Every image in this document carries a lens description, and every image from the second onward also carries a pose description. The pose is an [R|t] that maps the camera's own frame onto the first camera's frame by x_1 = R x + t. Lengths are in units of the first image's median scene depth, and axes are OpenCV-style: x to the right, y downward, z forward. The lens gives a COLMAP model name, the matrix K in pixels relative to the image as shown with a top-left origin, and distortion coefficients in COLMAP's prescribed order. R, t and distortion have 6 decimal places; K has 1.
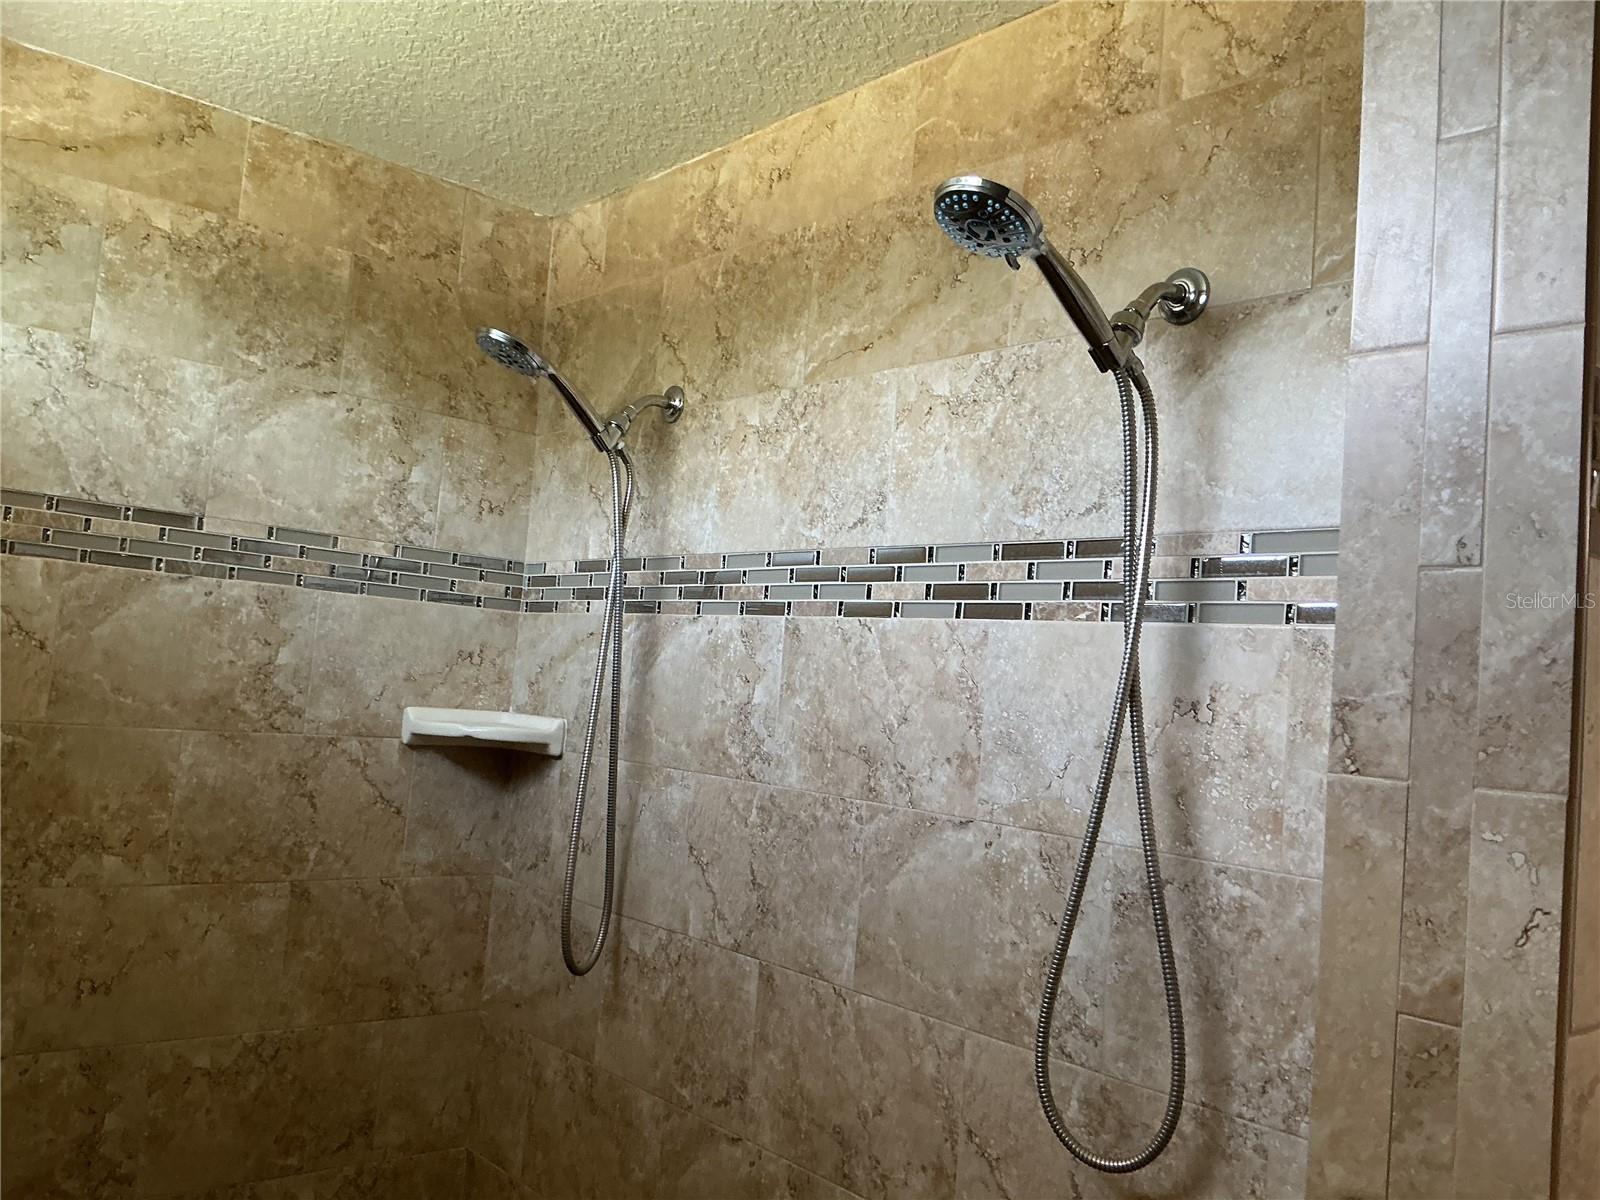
lens RADIAL K [[1352.4, 0, 800.0], [0, 1352.4, 600.0], [0, 0, 1]] dist [0.151420, -0.319242]
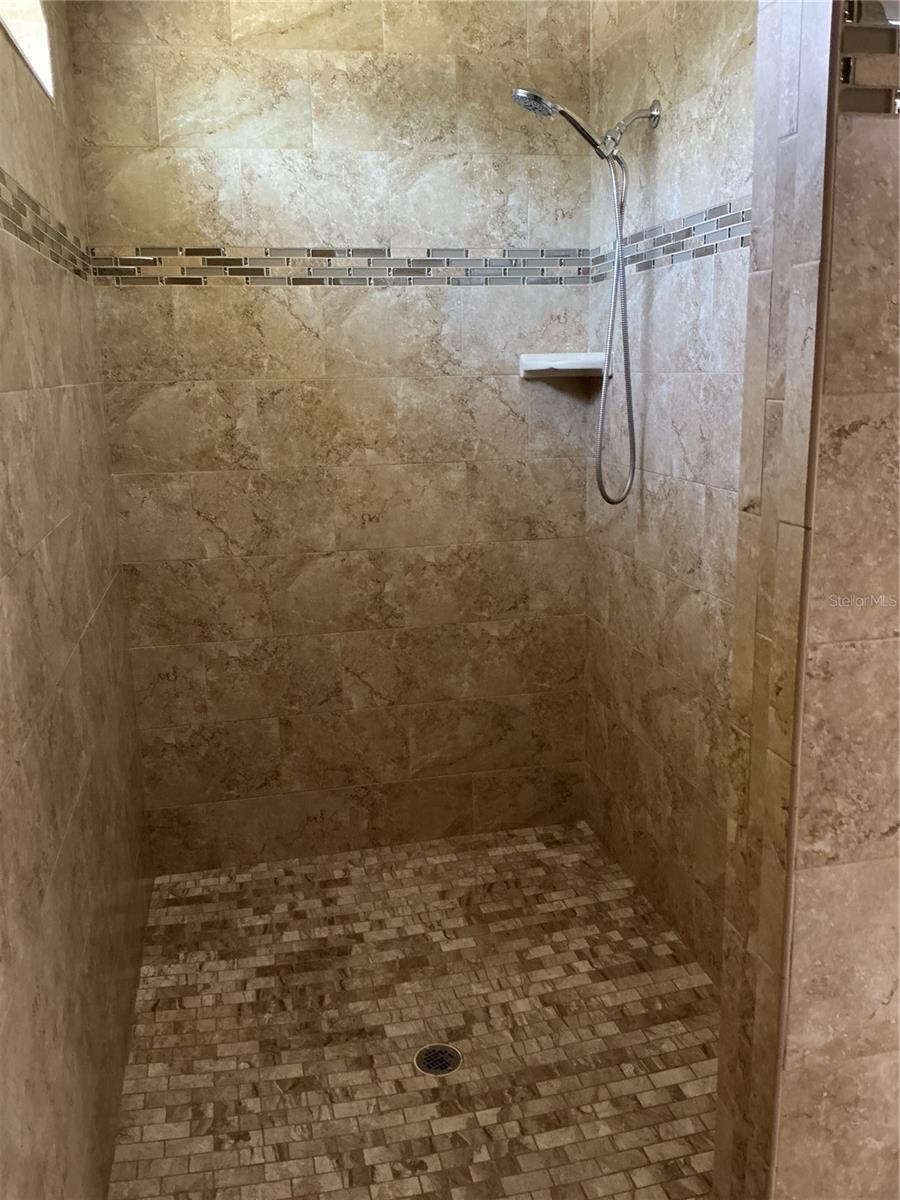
lens RADIAL K [[1014.3, 0, 454.4], [0, 1014.3, 609.3], [0, 0, 1]] dist [0.151420, -0.319242]
pose [[0.873785, 0.012636, -0.486148, 0.261906], [0.125185, 0.960130, 0.249959, 0.059882], [0.469923, -0.279269, 0.837366, -0.158058]]
